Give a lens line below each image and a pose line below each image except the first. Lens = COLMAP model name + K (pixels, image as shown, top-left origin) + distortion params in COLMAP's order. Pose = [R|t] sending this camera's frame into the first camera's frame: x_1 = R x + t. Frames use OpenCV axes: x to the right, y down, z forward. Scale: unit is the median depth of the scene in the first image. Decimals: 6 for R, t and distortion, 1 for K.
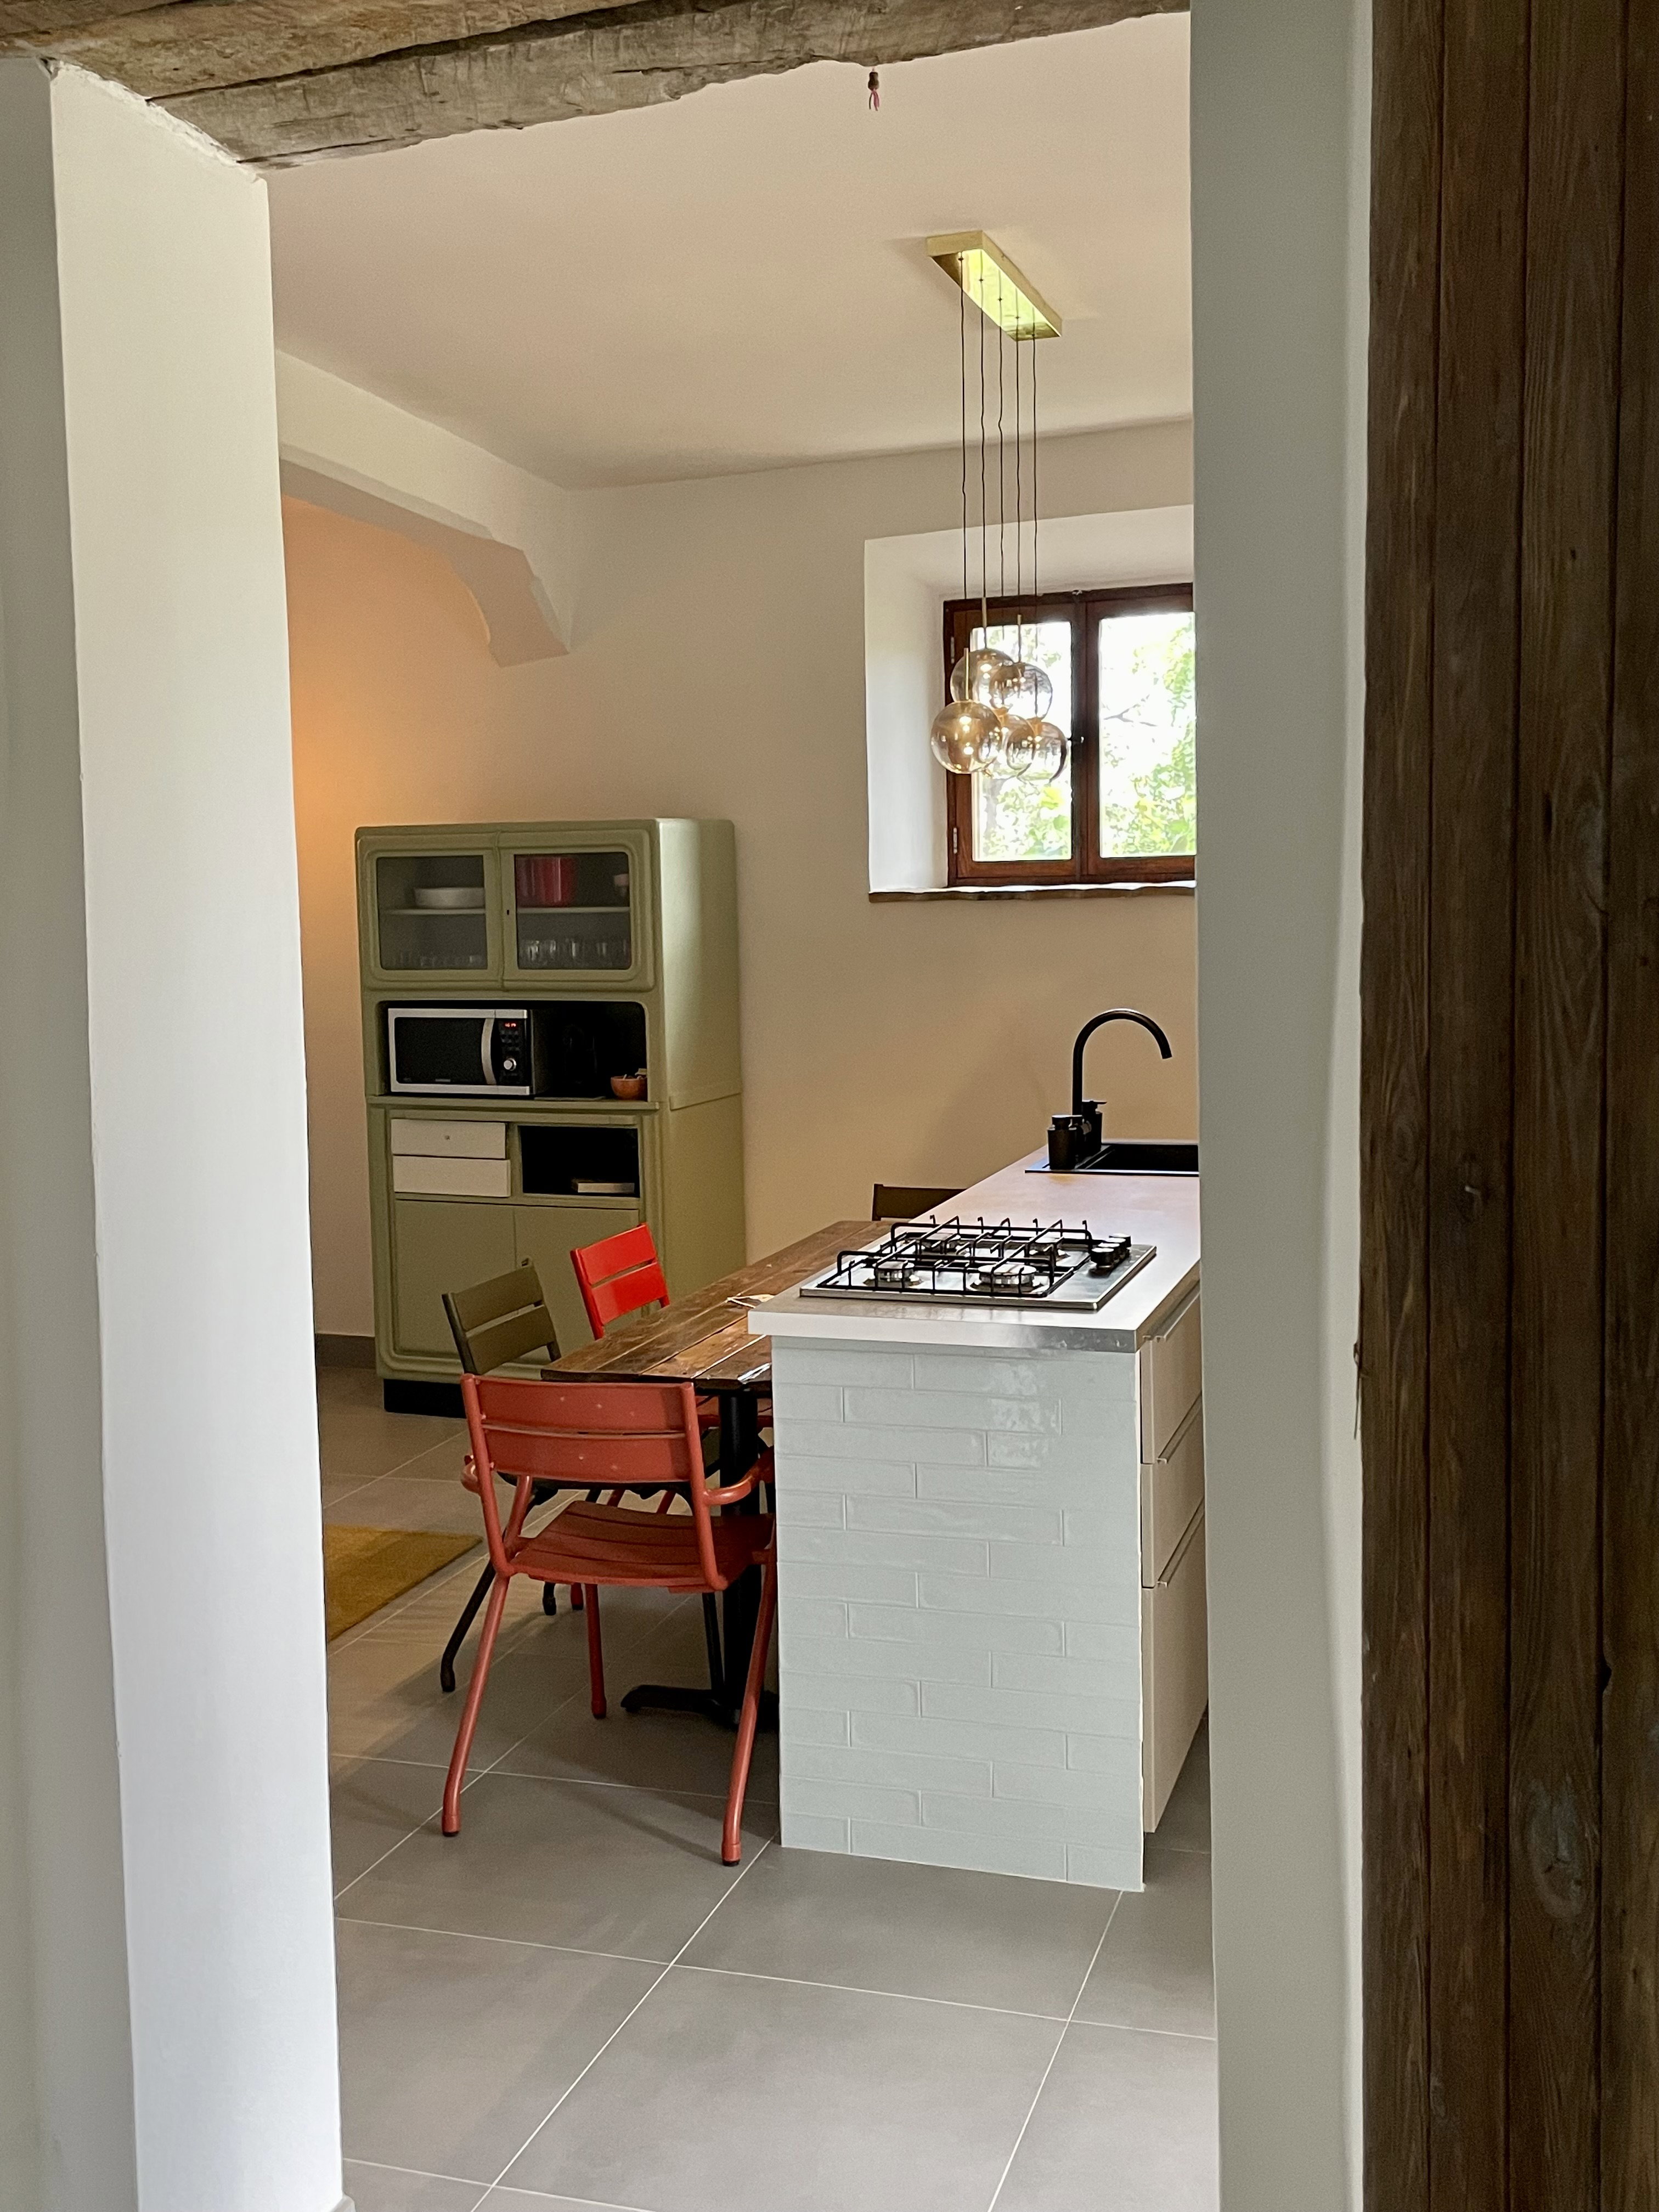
lens RADIAL K [[2199.0, 0, 829.6], [0, 2199.0, 1116.5], [0, 0, 1]] dist [0.081958, 0.000000]
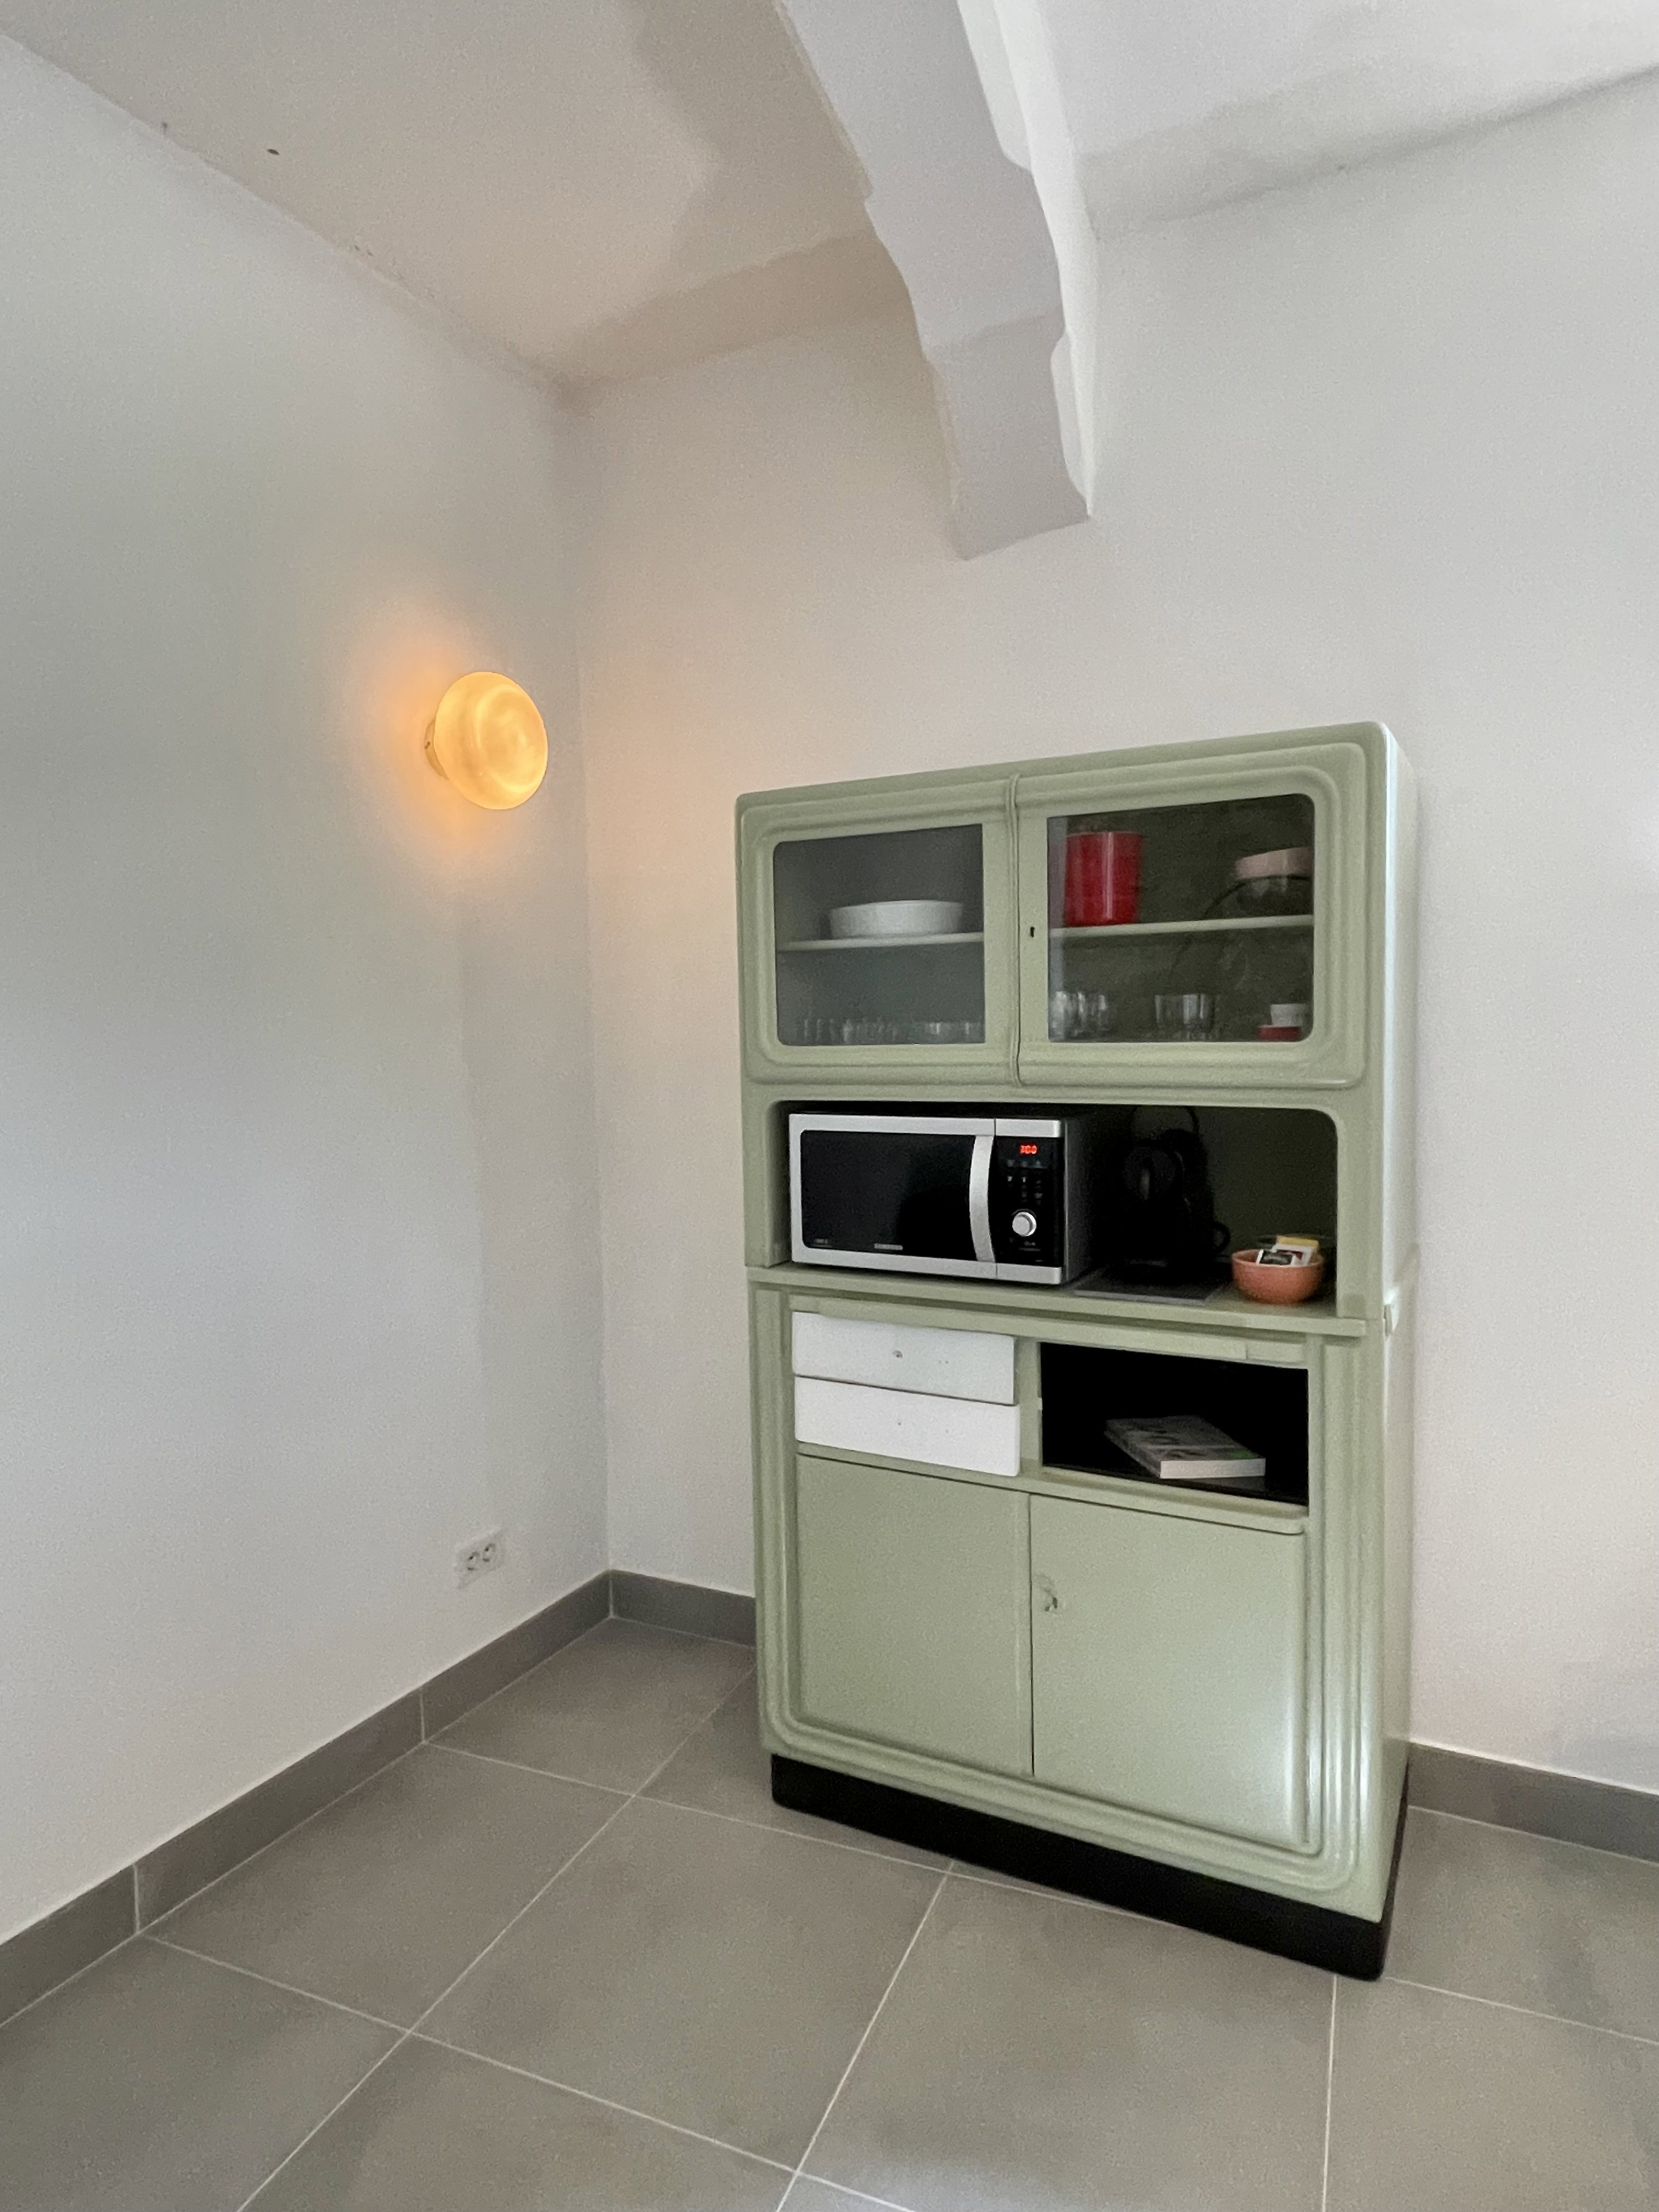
lens RADIAL K [[1283.0, 0, 824.1], [0, 1283.0, 1098.4], [0, 0, 1]] dist [0.000218, -0.000057]
pose [[0.994565, 0.004131, -0.104035, -0.159959], [-0.007455, 0.999473, -0.031584, -0.043473], [0.103850, 0.032188, 0.994072, 0.687361]]
